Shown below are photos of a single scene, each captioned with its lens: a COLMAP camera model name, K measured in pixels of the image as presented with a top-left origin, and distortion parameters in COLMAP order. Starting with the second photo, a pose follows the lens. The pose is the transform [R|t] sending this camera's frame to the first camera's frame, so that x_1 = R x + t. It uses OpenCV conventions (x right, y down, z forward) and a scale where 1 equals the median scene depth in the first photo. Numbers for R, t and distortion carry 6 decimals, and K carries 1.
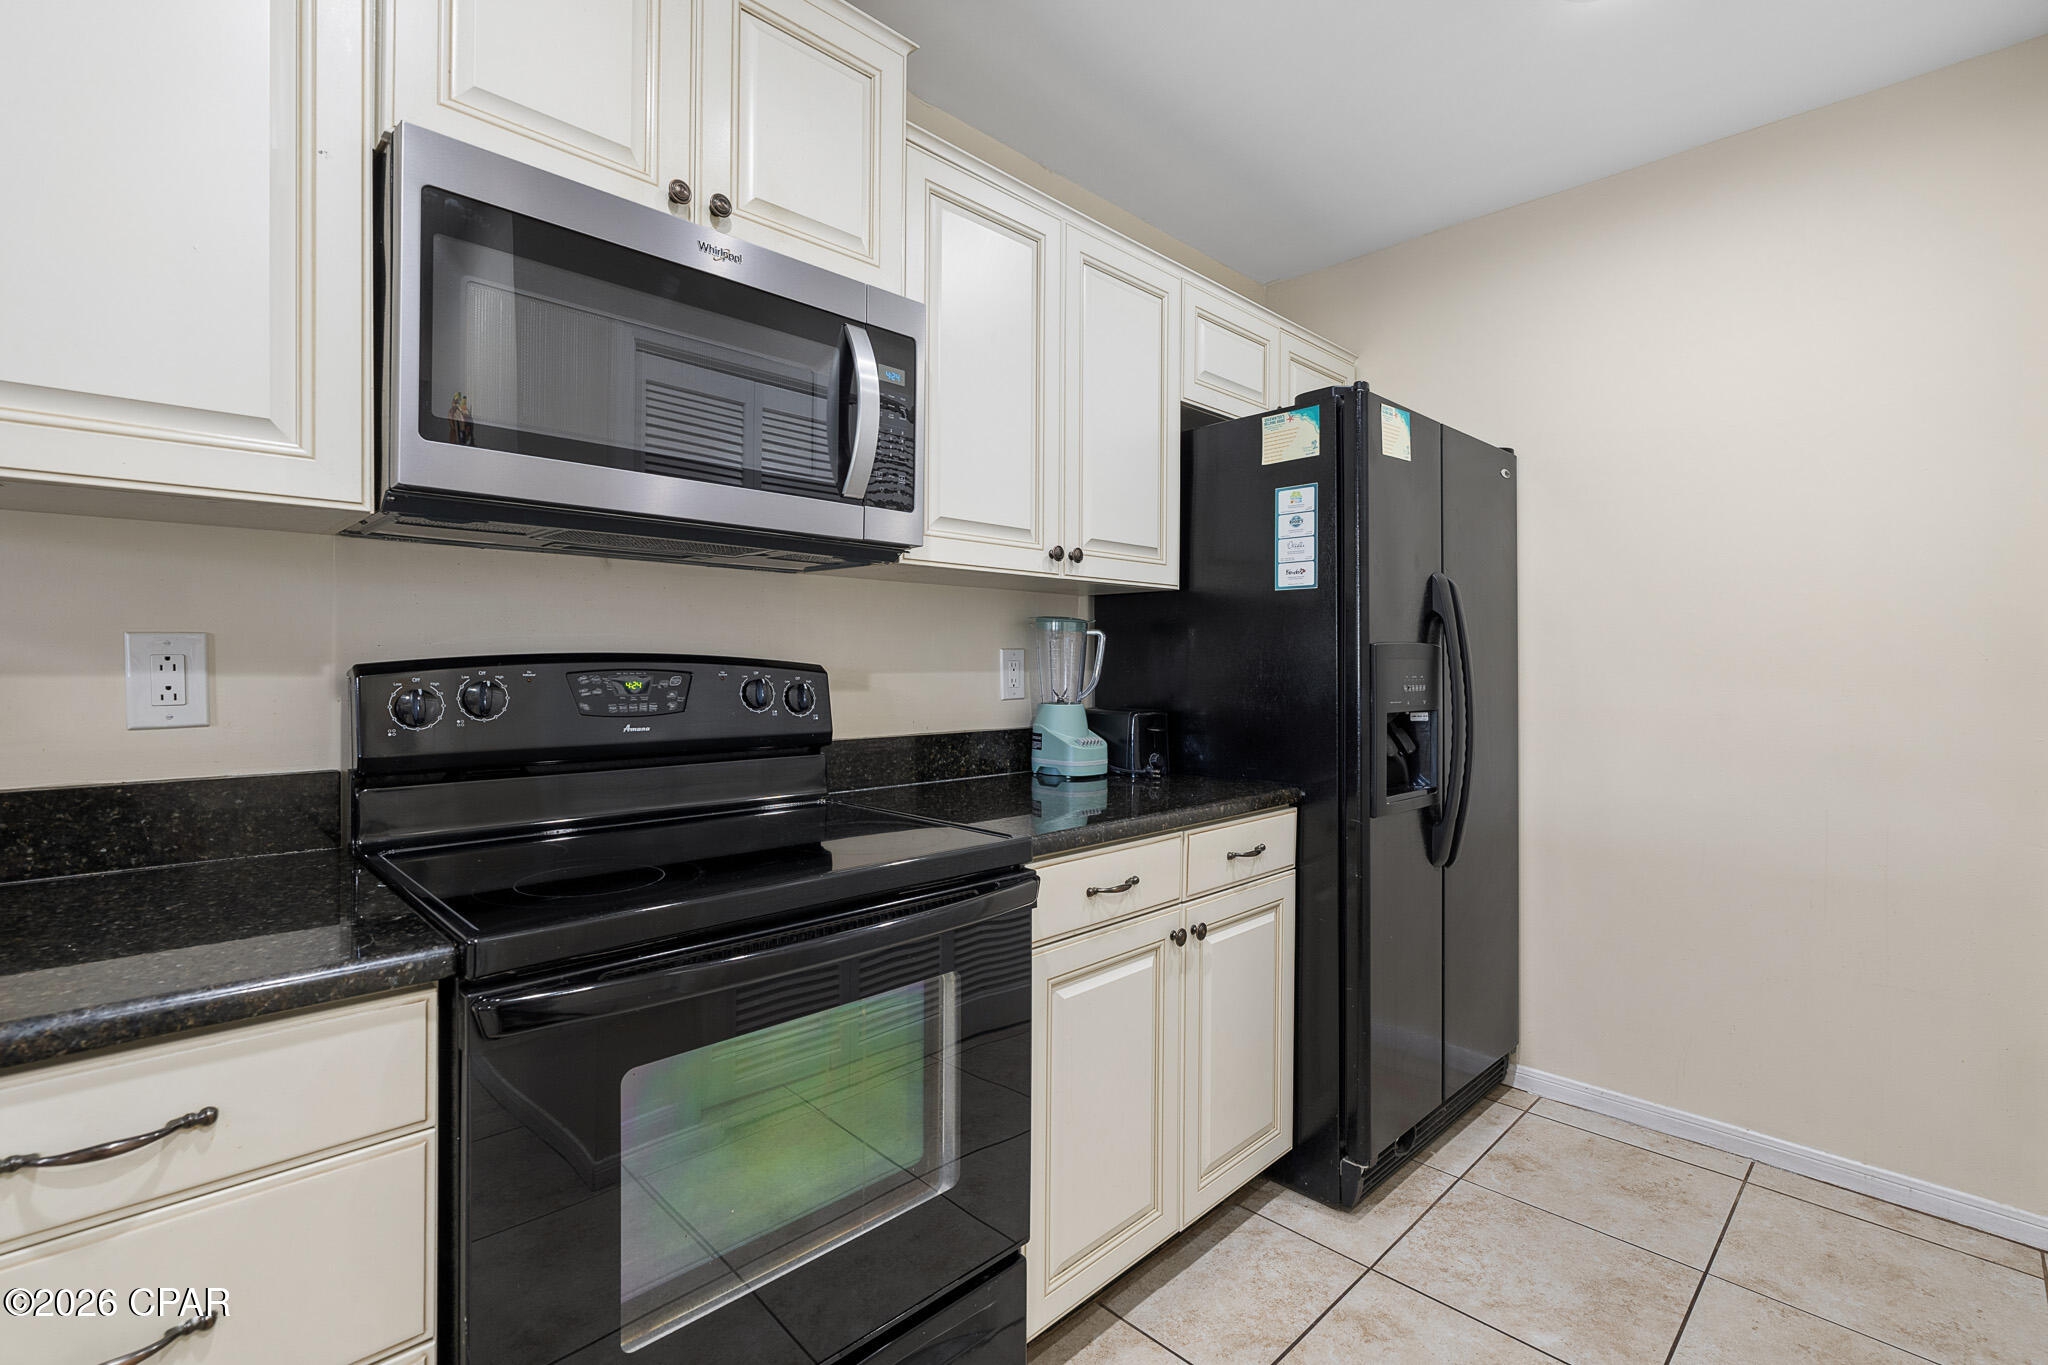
lens RADIAL K [[922.1, 0, 1028.0], [0, 922.1, 668.0], [0, 0, 1]] dist [-0.006940, 0.003072]
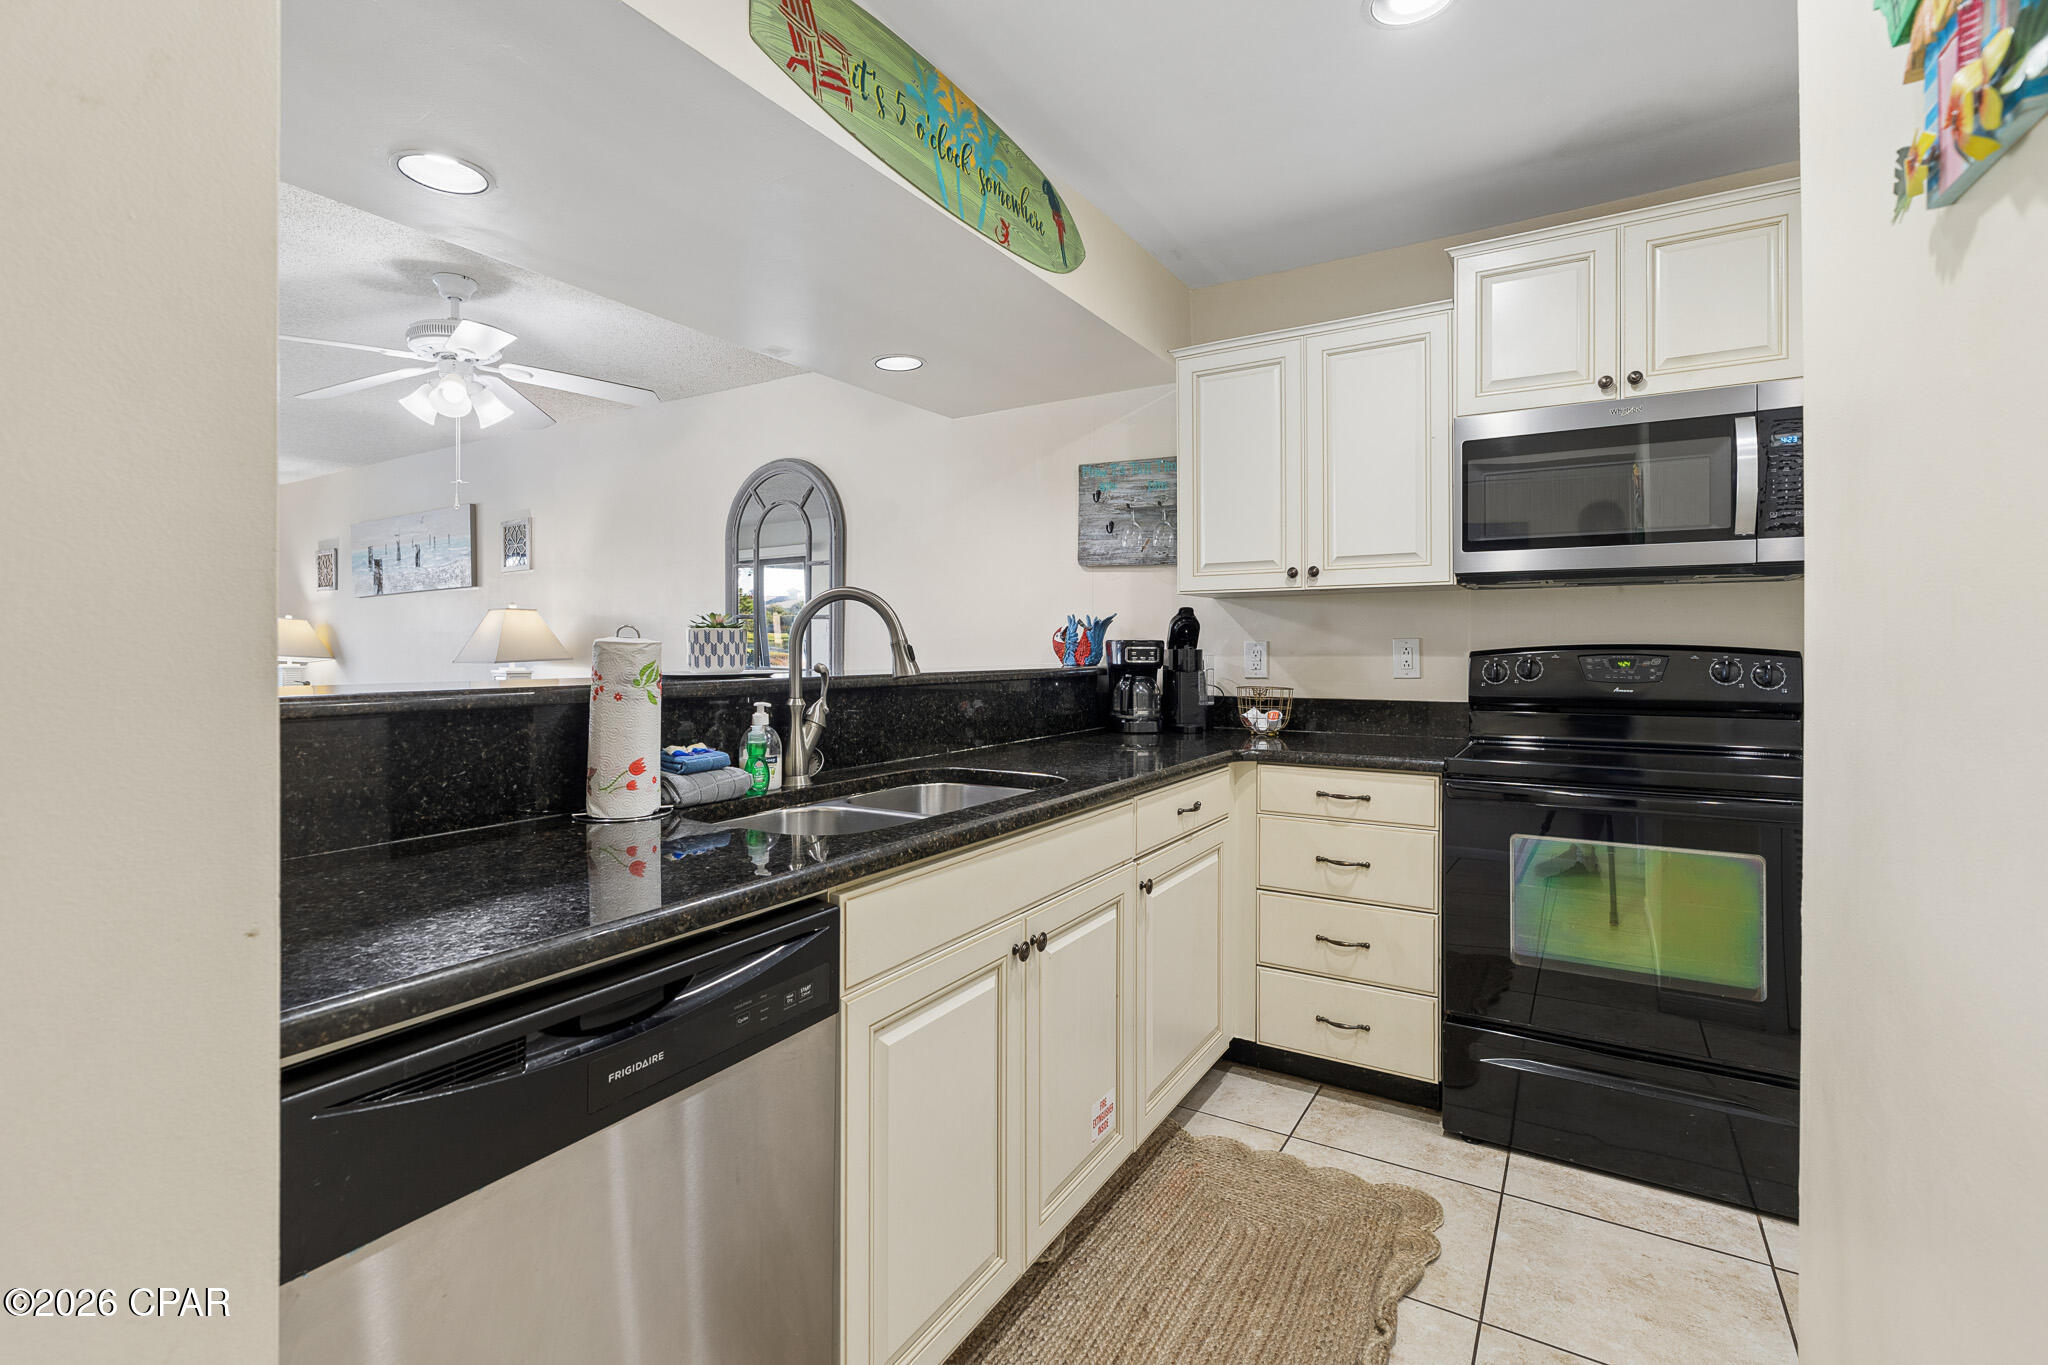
lens RADIAL K [[922.1, 0, 1012.6], [0, 922.1, 644.6], [0, 0, 1]] dist [-0.006940, 0.003072]
pose [[0.247178, -0.010892, -0.968909, 0.665948], [-0.001233, 0.999932, -0.011555, 0.003703], [0.968969, 0.004051, 0.247148, -0.339086]]
